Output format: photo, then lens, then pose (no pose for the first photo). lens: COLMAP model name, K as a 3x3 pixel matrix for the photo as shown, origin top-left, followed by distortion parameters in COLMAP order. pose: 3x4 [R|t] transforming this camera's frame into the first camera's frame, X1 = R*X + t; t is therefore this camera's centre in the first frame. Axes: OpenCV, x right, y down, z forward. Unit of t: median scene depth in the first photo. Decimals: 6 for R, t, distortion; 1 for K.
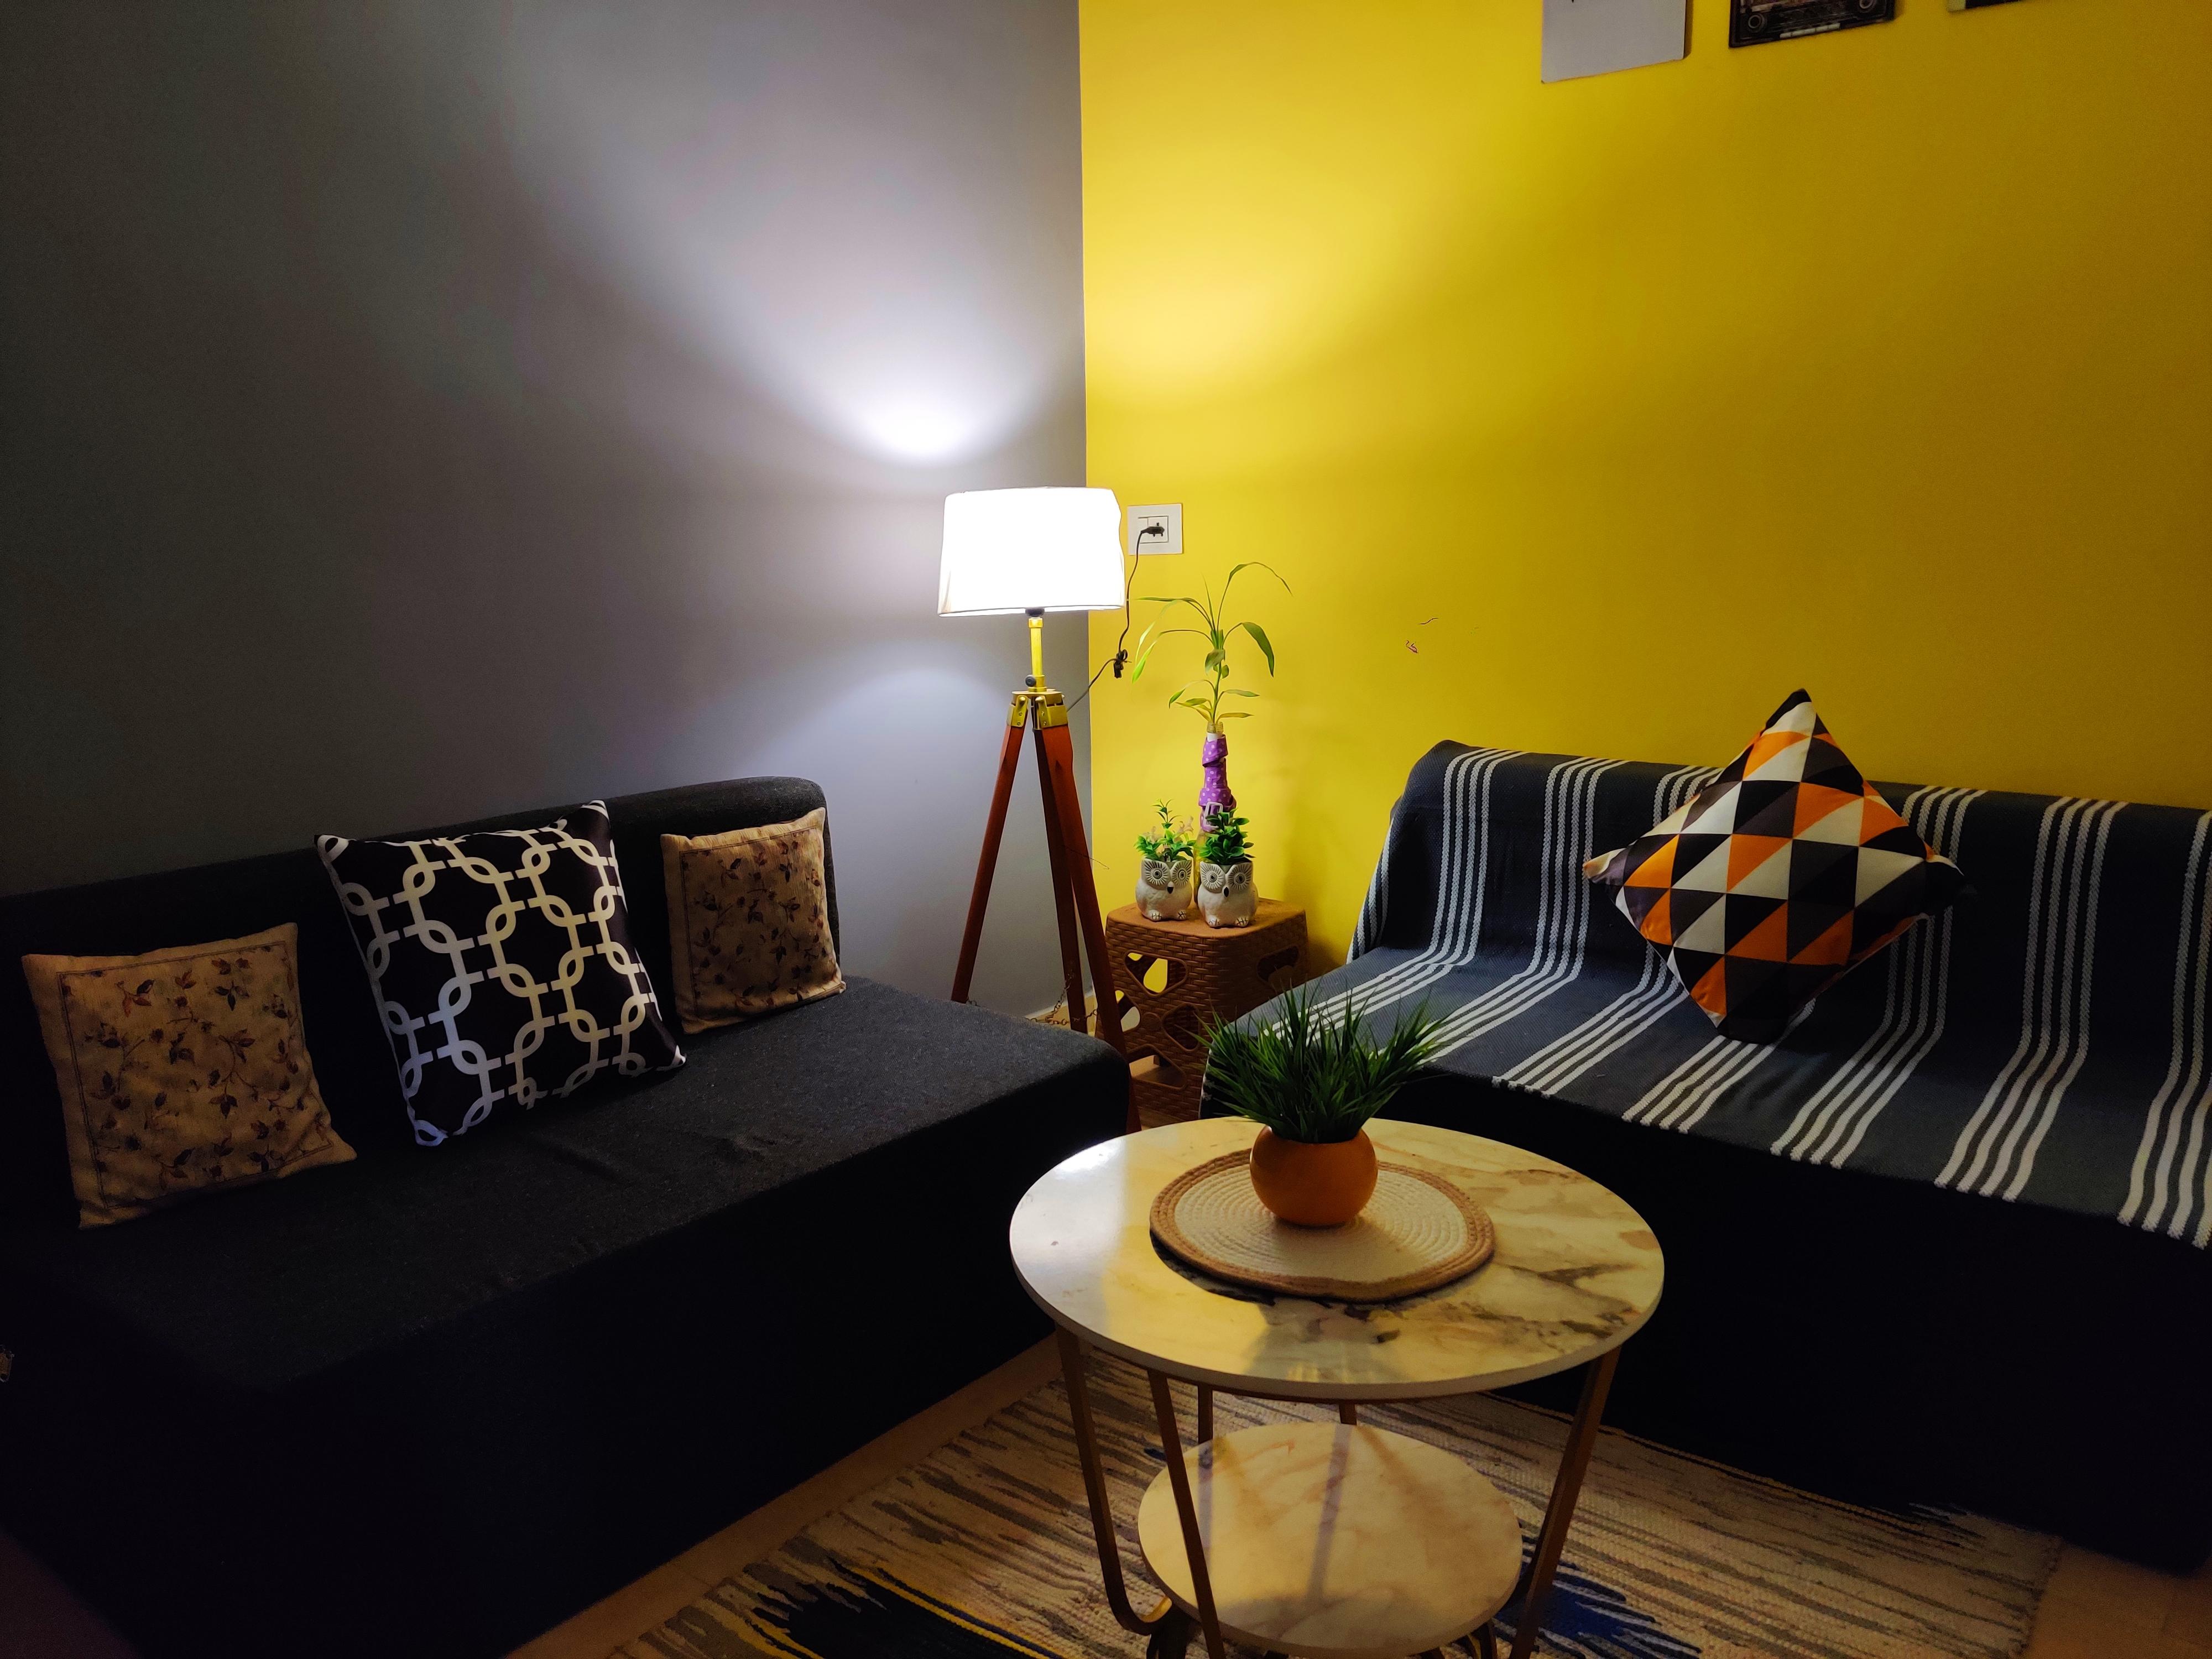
lens RADIAL K [[1664.5, 0, 1101.3], [0, 1664.5, 832.8], [0, 0, 1]] dist [0.000336, -0.048428]
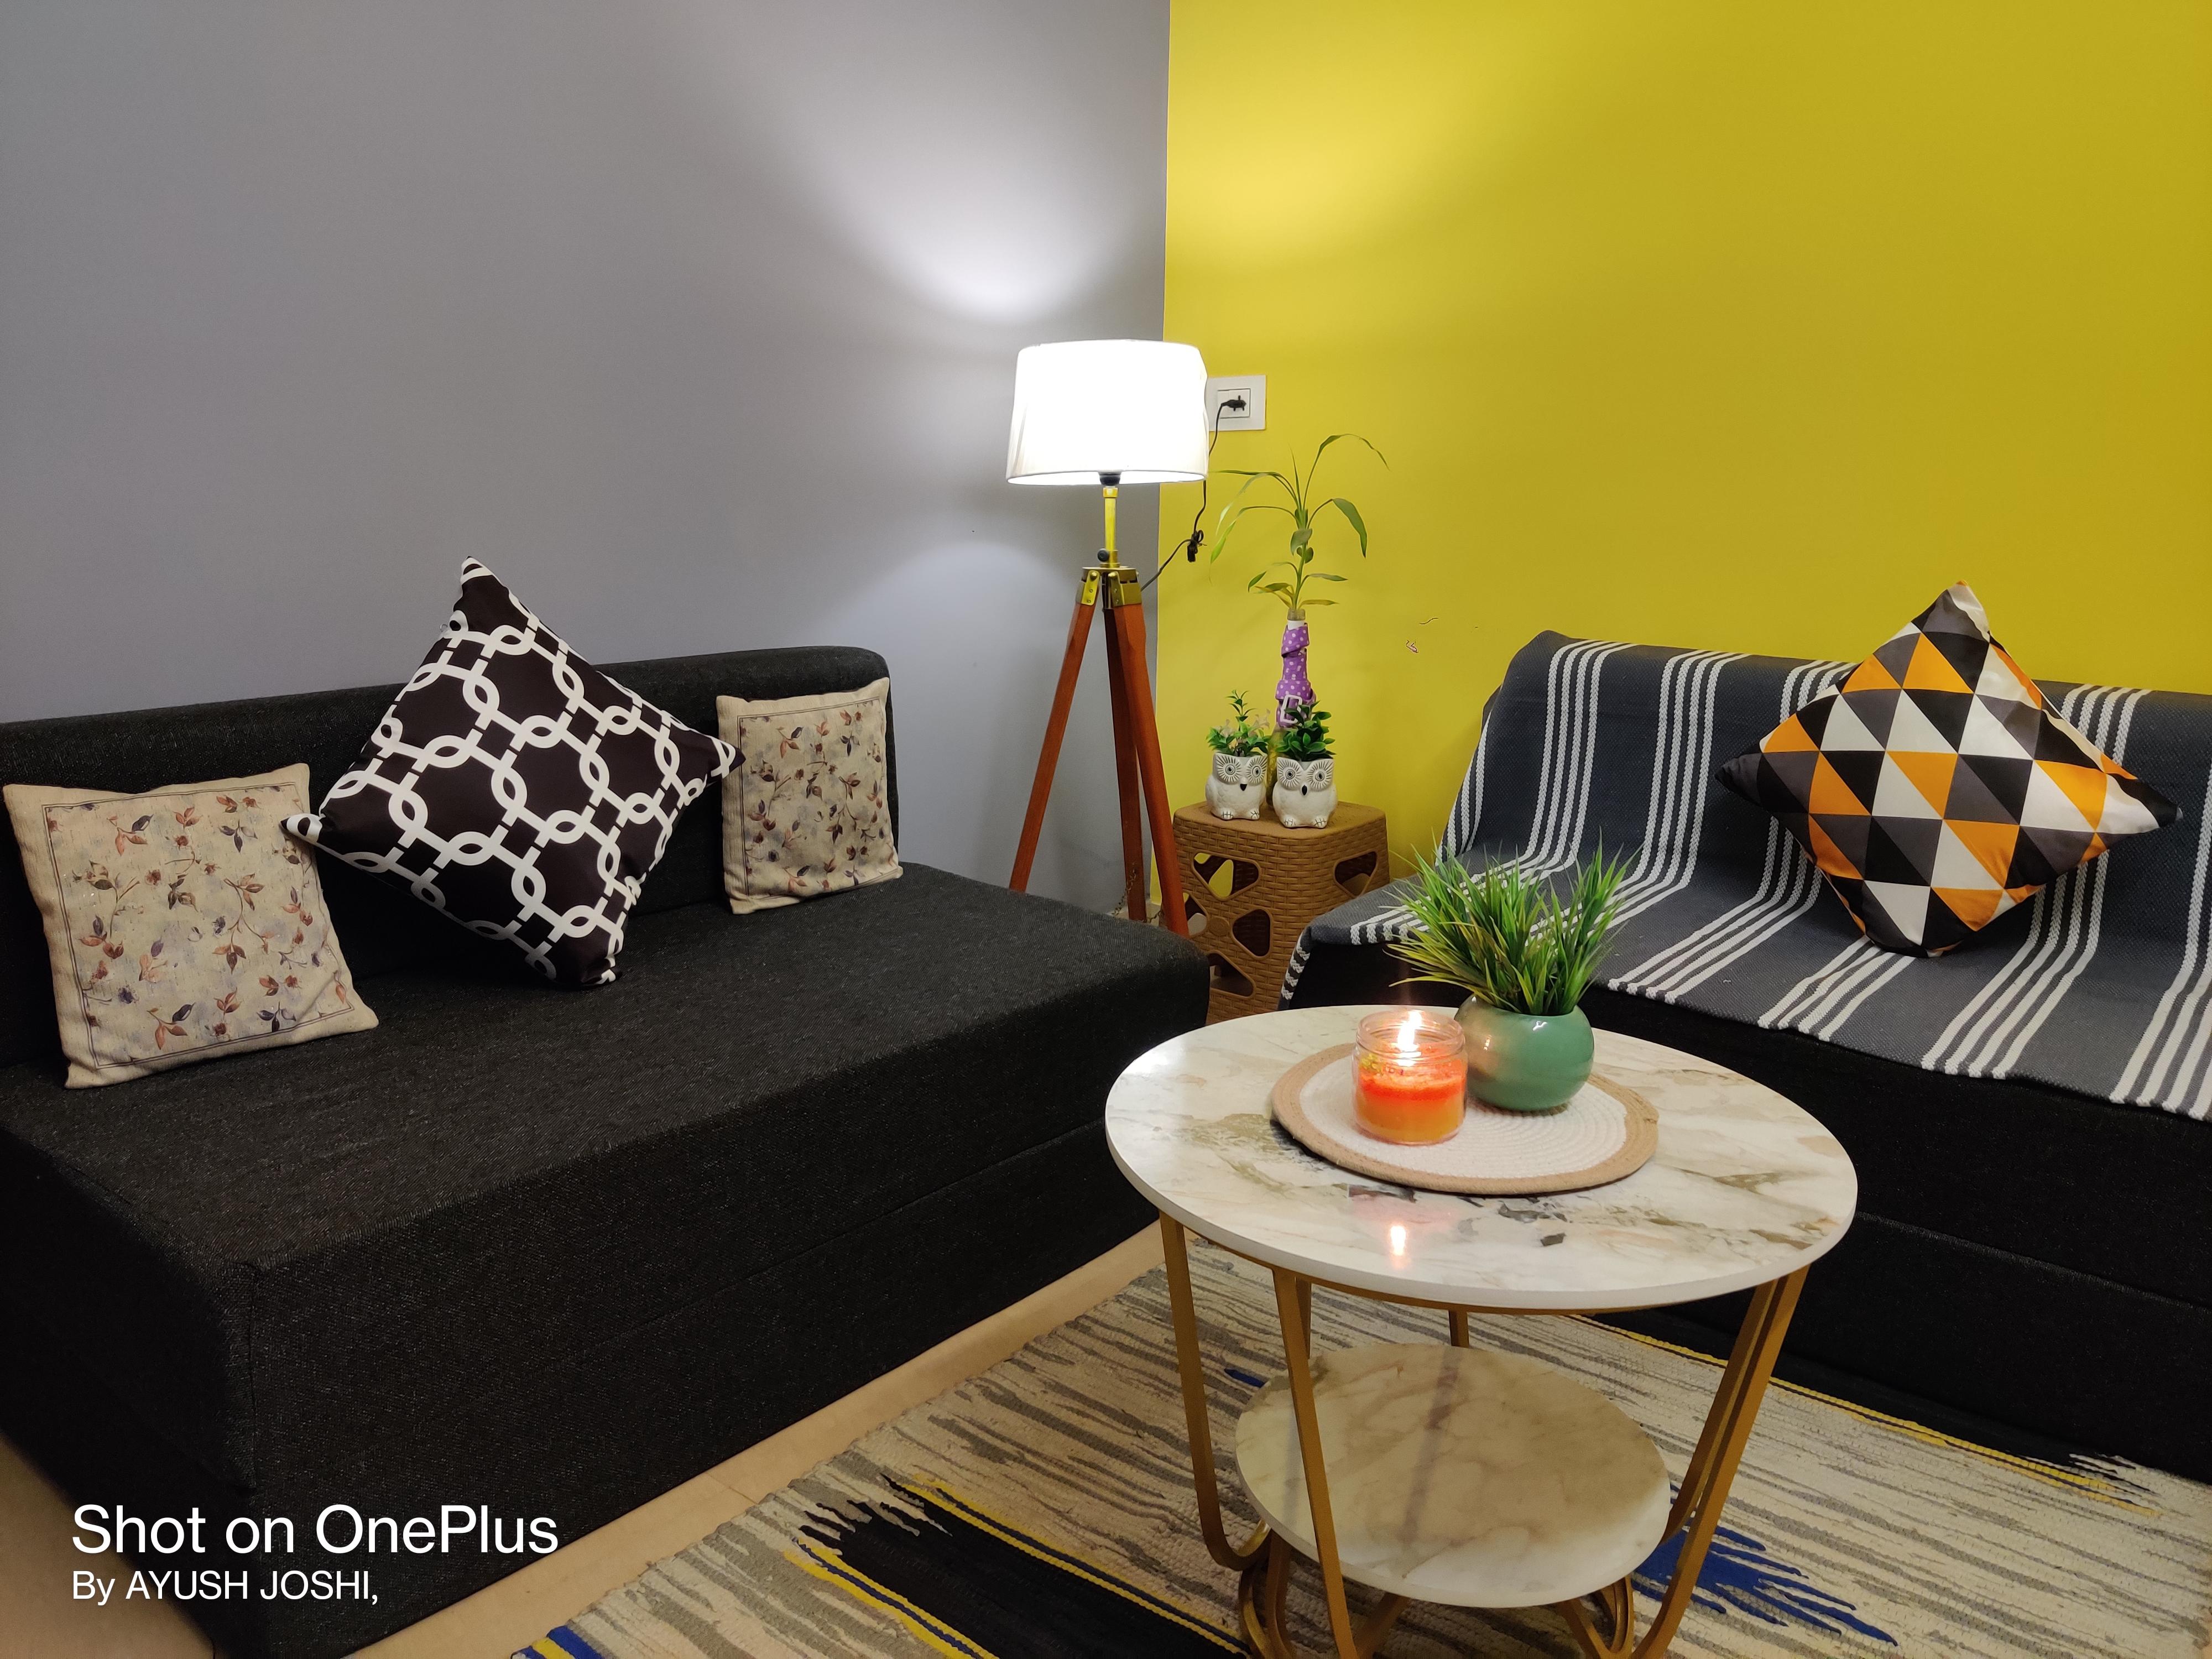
lens RADIAL K [[1648.6, 0, 1088.3], [0, 1648.6, 838.2], [0, 0, 1]] dist [0.037184, -0.089373]
pose [[0.999454, 0.022901, -0.023831, -0.035101], [-0.021972, 0.999016, 0.038530, 0.043053], [0.024690, -0.037986, 0.998973, 0.093283]]
